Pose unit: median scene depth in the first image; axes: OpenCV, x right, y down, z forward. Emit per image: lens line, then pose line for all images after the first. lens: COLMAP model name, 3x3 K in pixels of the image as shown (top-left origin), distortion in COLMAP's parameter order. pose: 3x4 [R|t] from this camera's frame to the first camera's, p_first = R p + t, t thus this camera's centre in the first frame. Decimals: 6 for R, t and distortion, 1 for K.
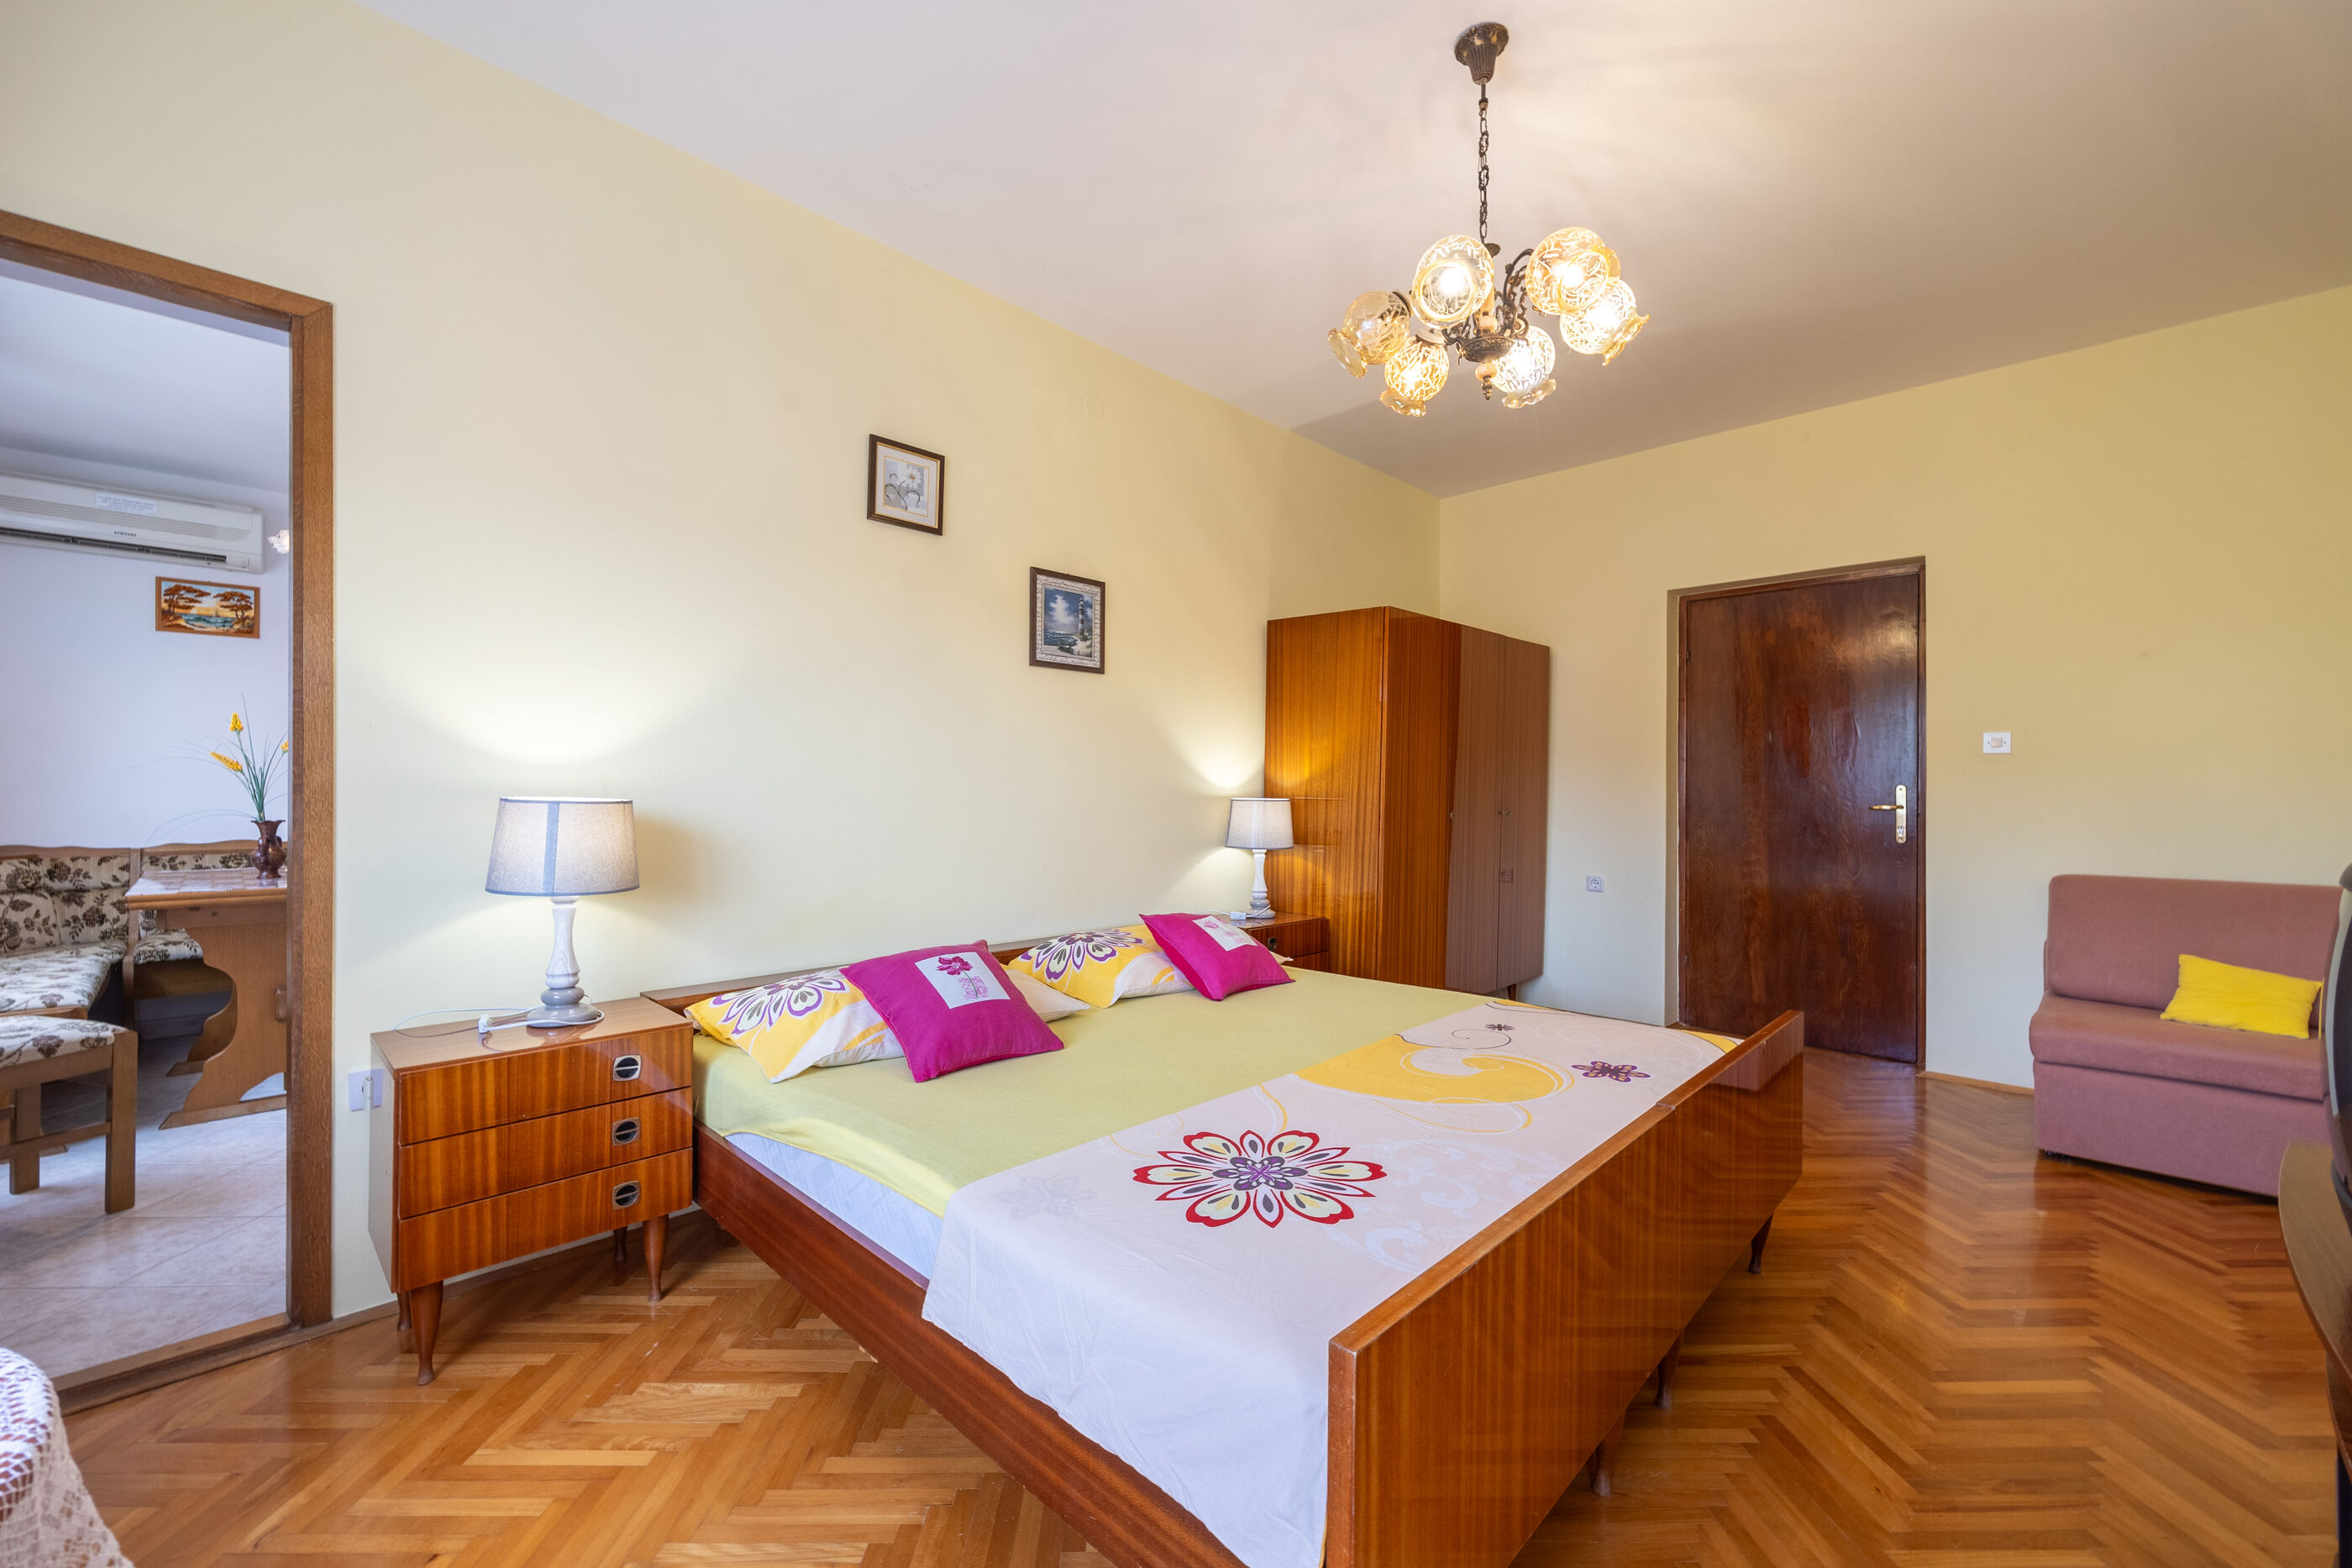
lens RADIAL K [[979.4, 0, 1195.2], [0, 979.4, 785.3], [0, 0, 1]] dist [-0.003301, 0.000893]
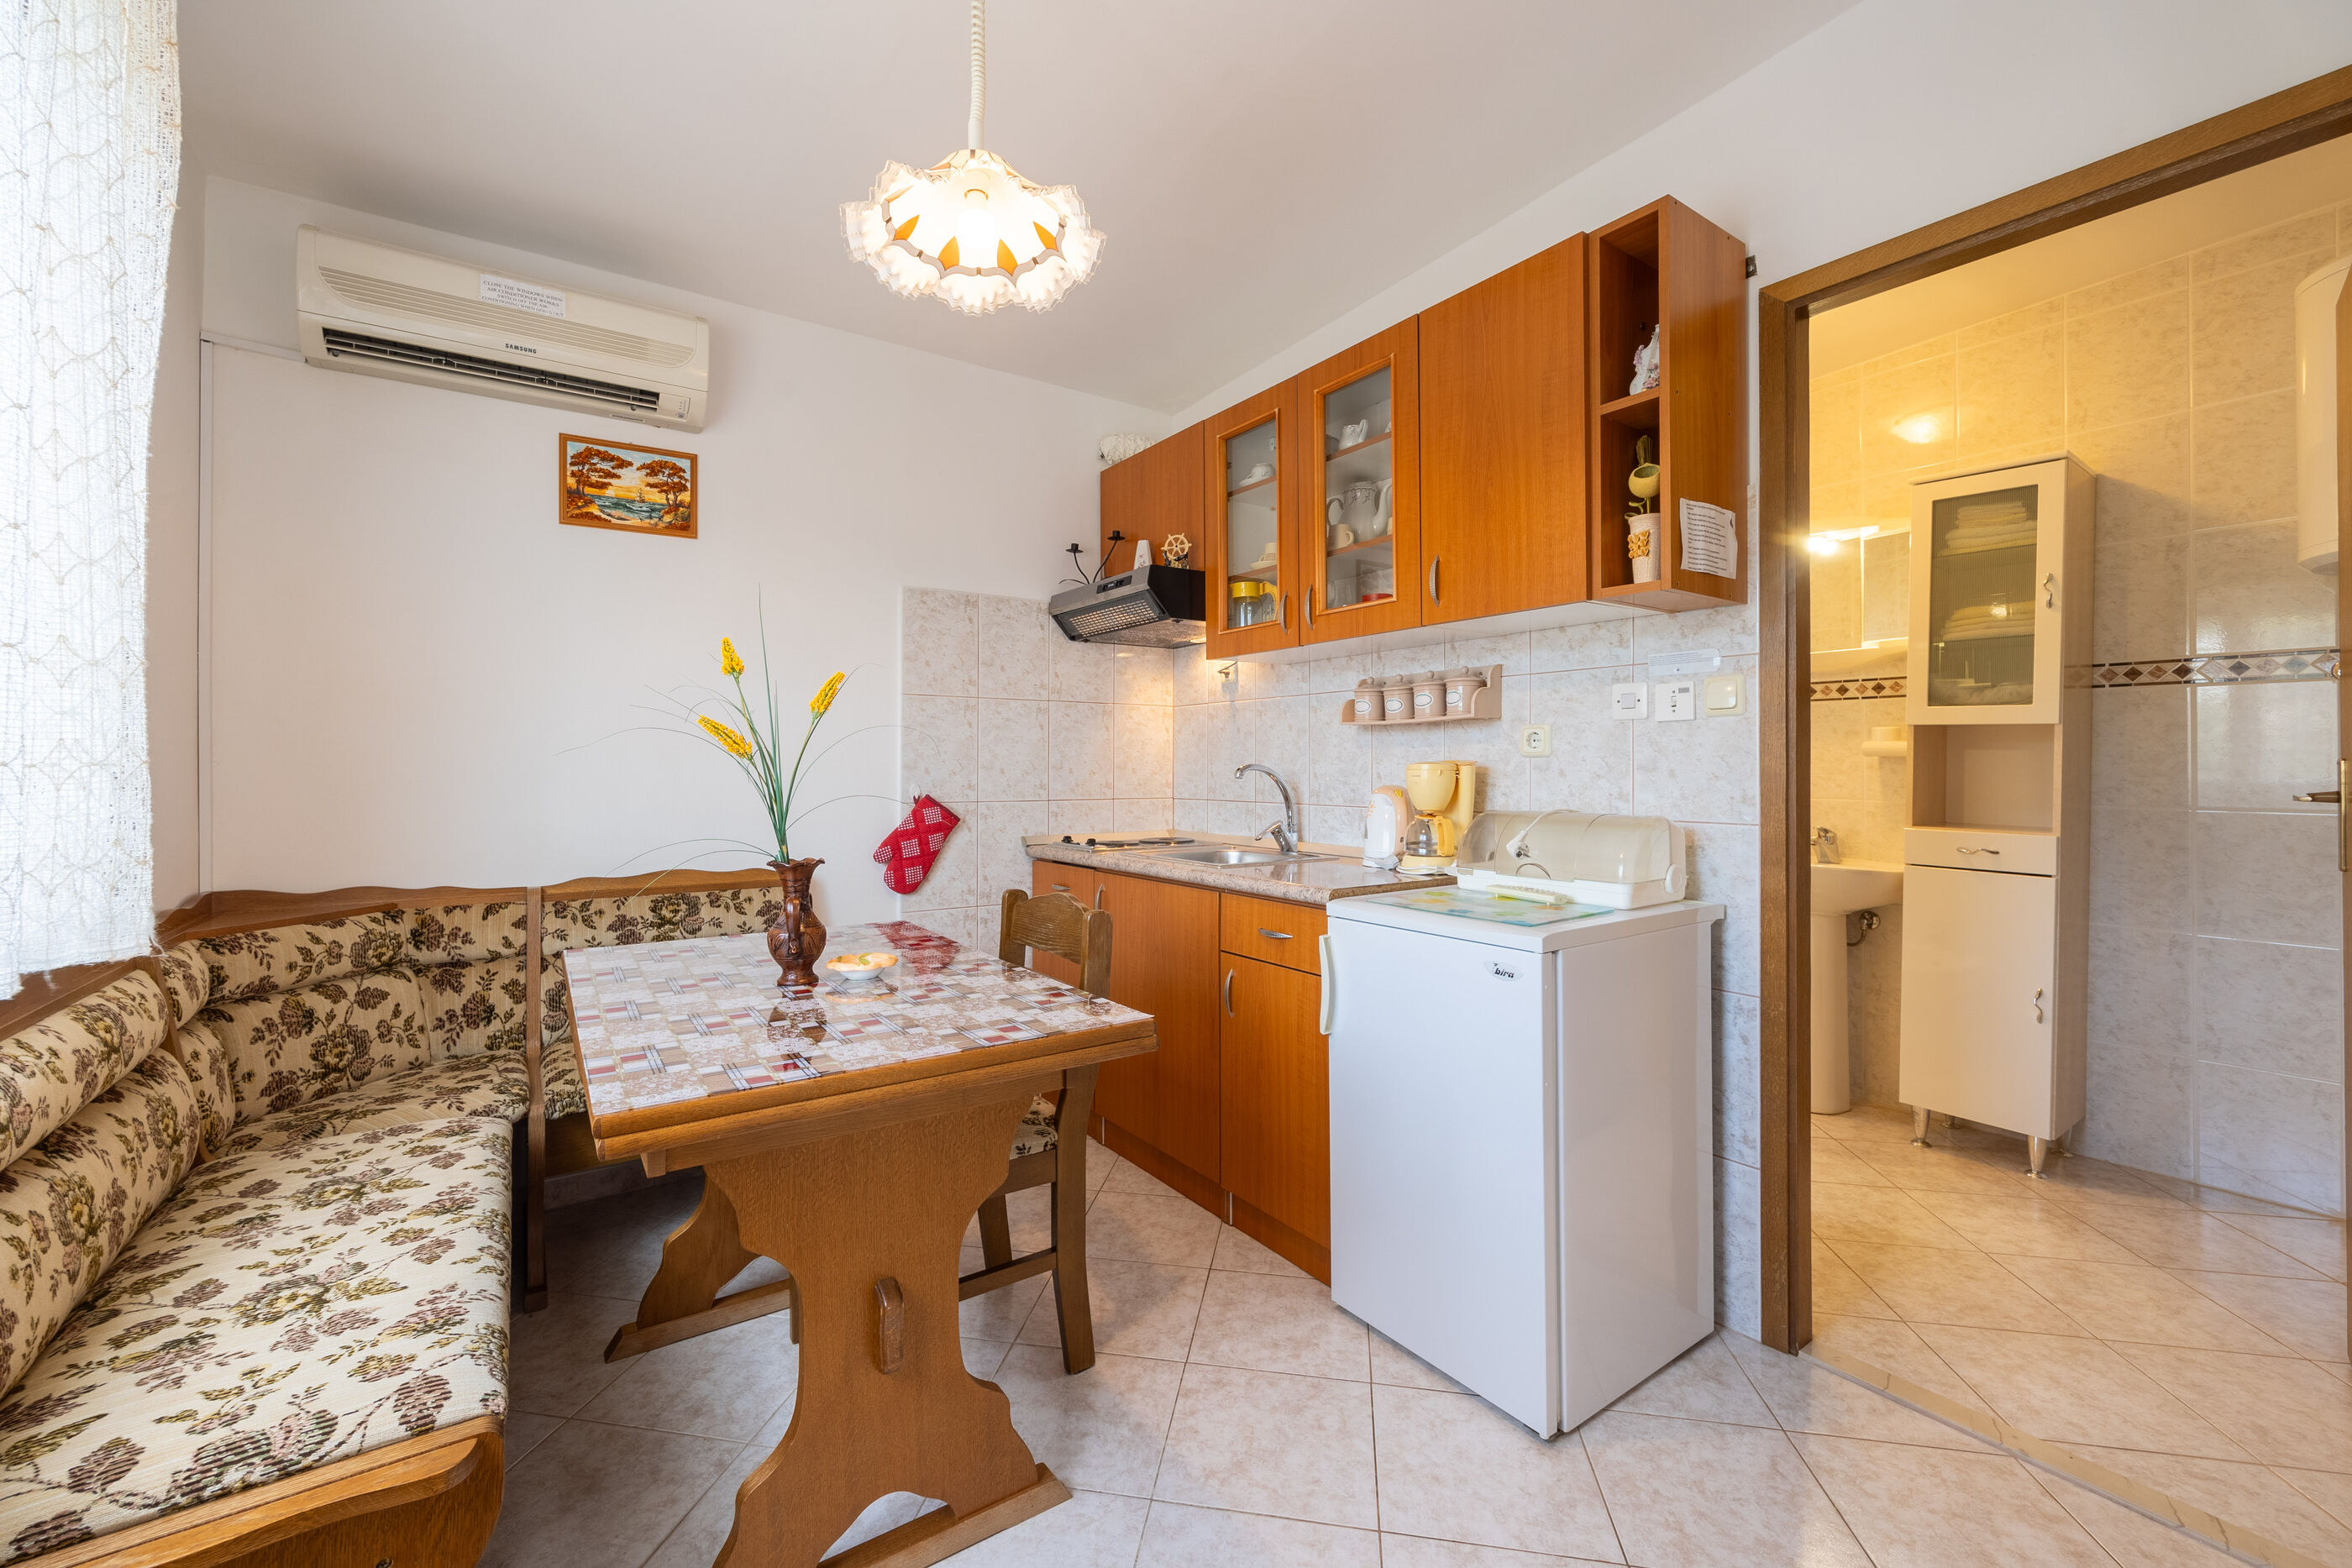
lens RADIAL K [[979.4, 0, 1182.5], [0, 979.4, 761.1], [0, 0, 1]] dist [-0.003301, 0.000893]
pose [[0.978574, -0.006688, -0.205786, -0.592017], [0.006185, 0.999976, -0.003087, -0.008482], [0.205801, 0.001748, 0.978592, 0.512943]]
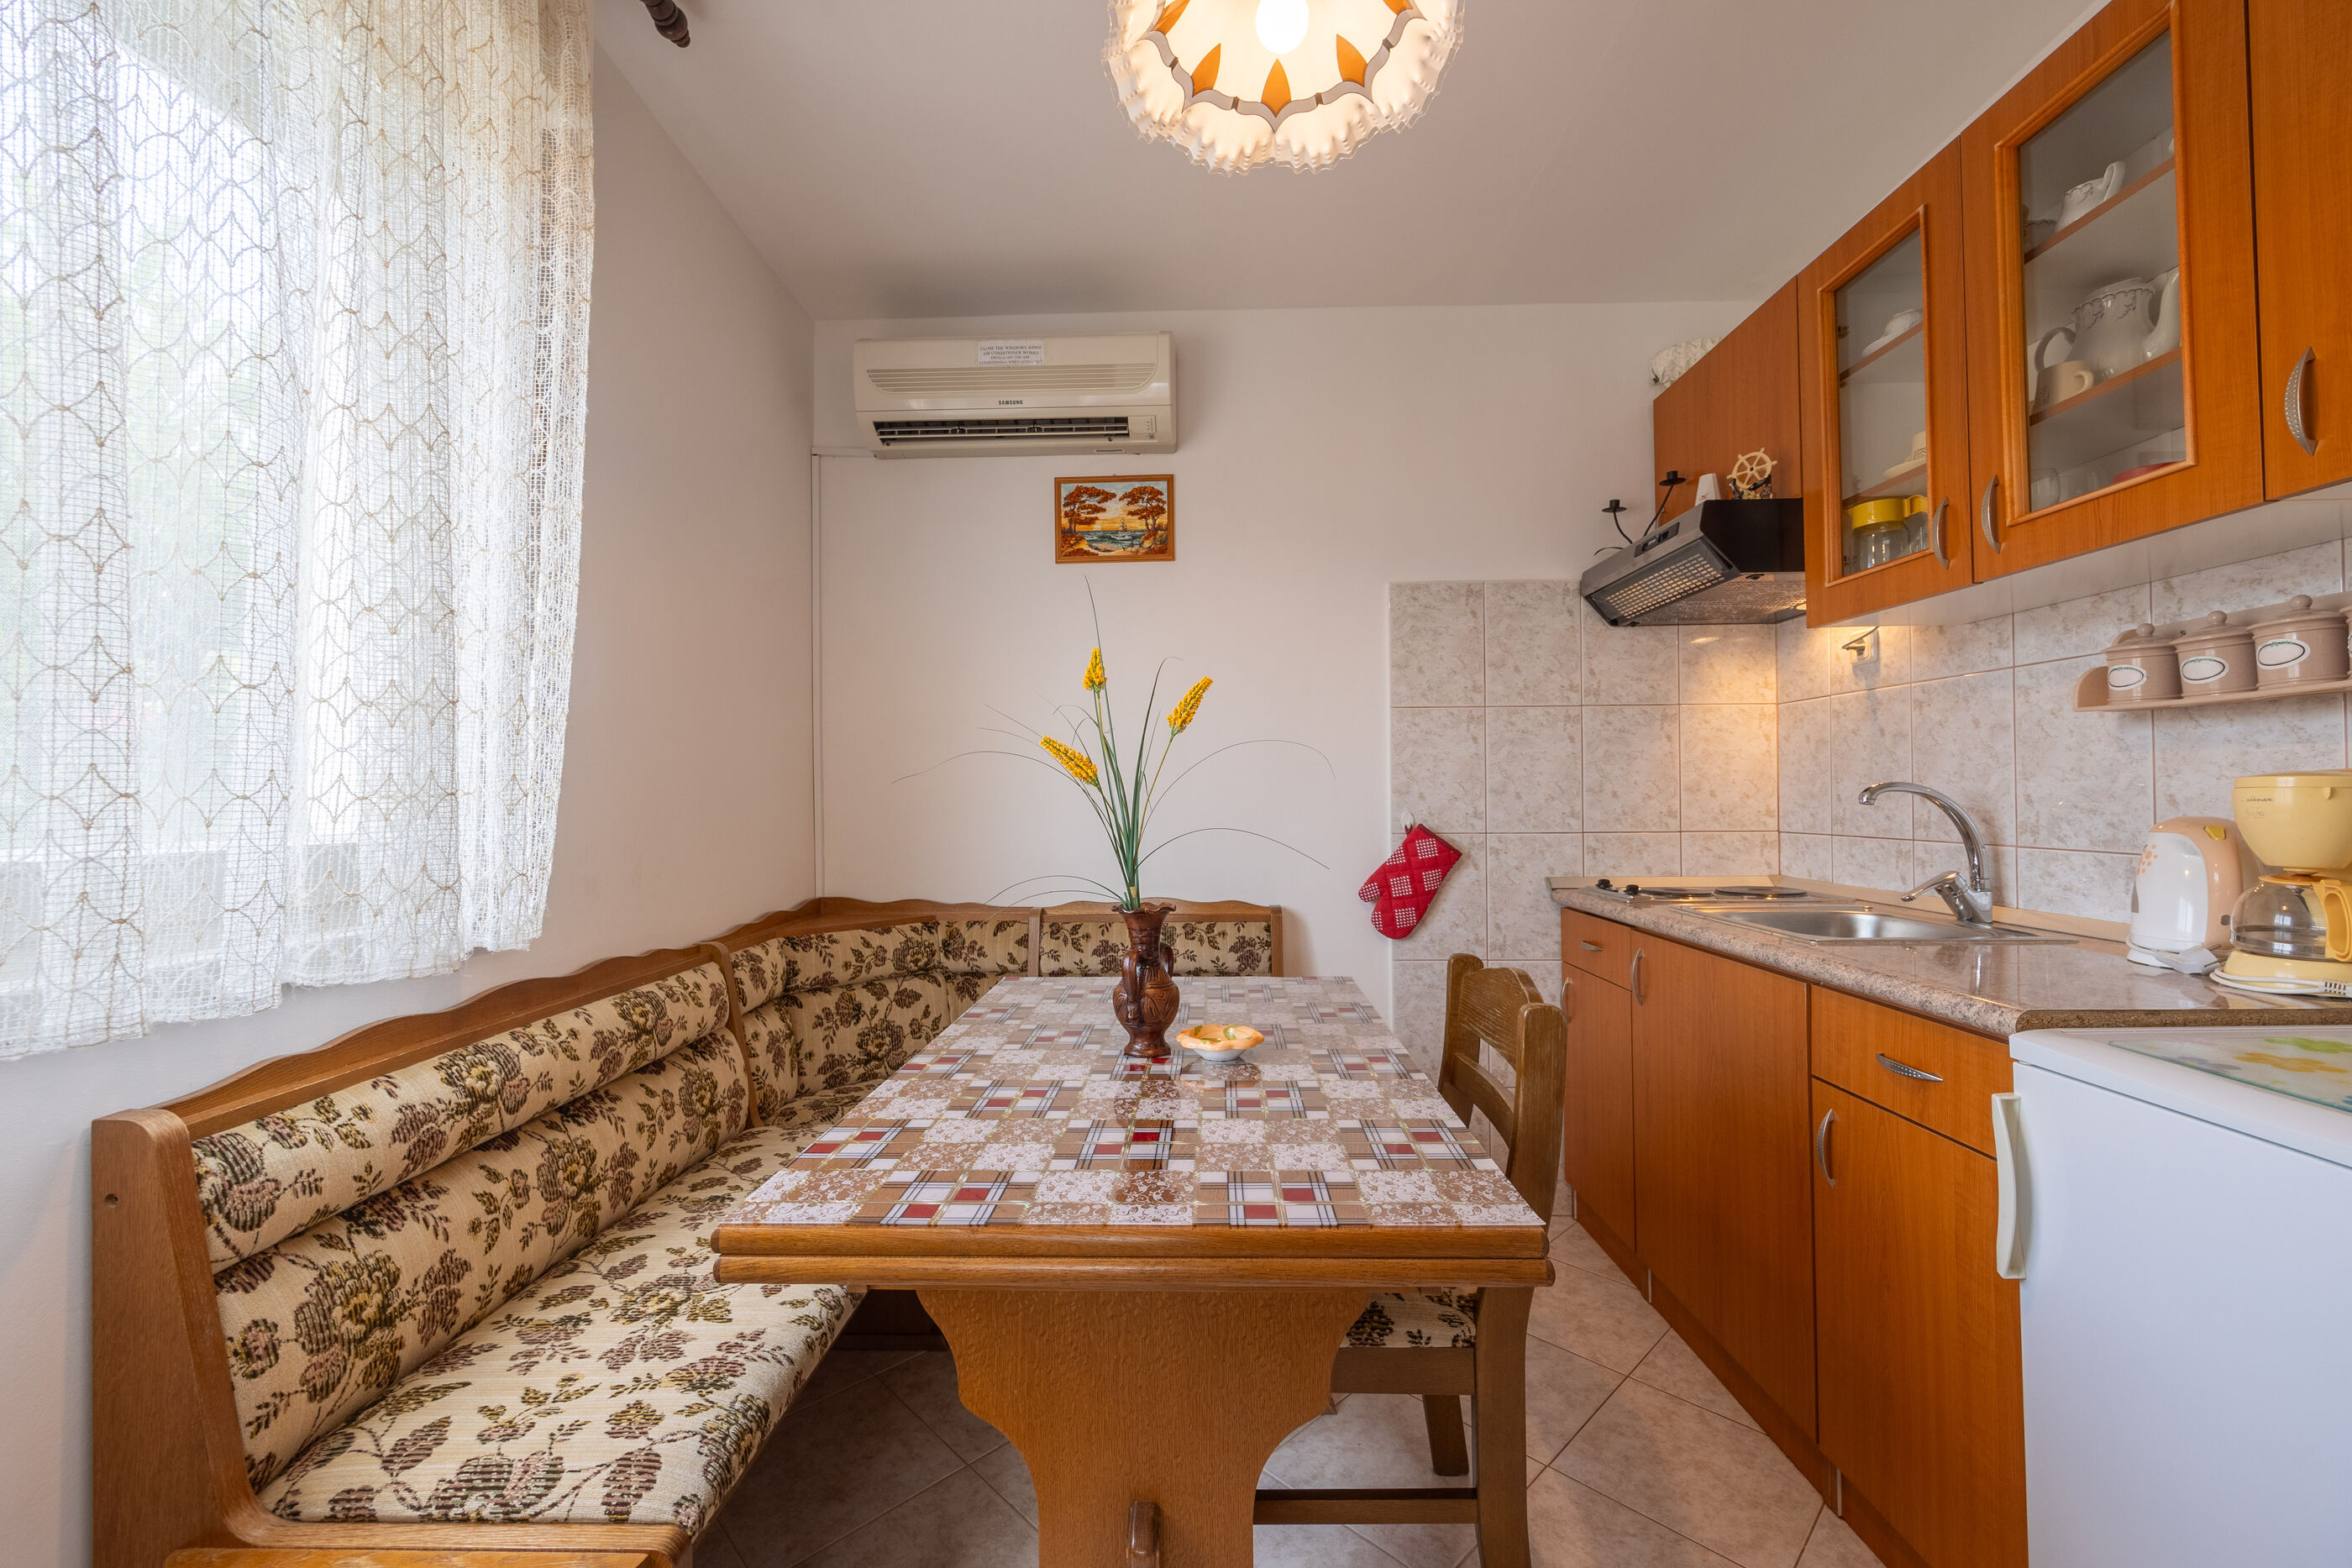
lens RADIAL K [[979.4, 0, 1146.9], [0, 979.4, 783.1], [0, 0, 1]] dist [-0.003301, 0.000893]
pose [[0.661549, -0.019914, -0.749637, -0.577719], [0.015347, 0.999798, -0.013016, -0.007310], [0.749745, -0.002894, 0.661721, 0.652450]]
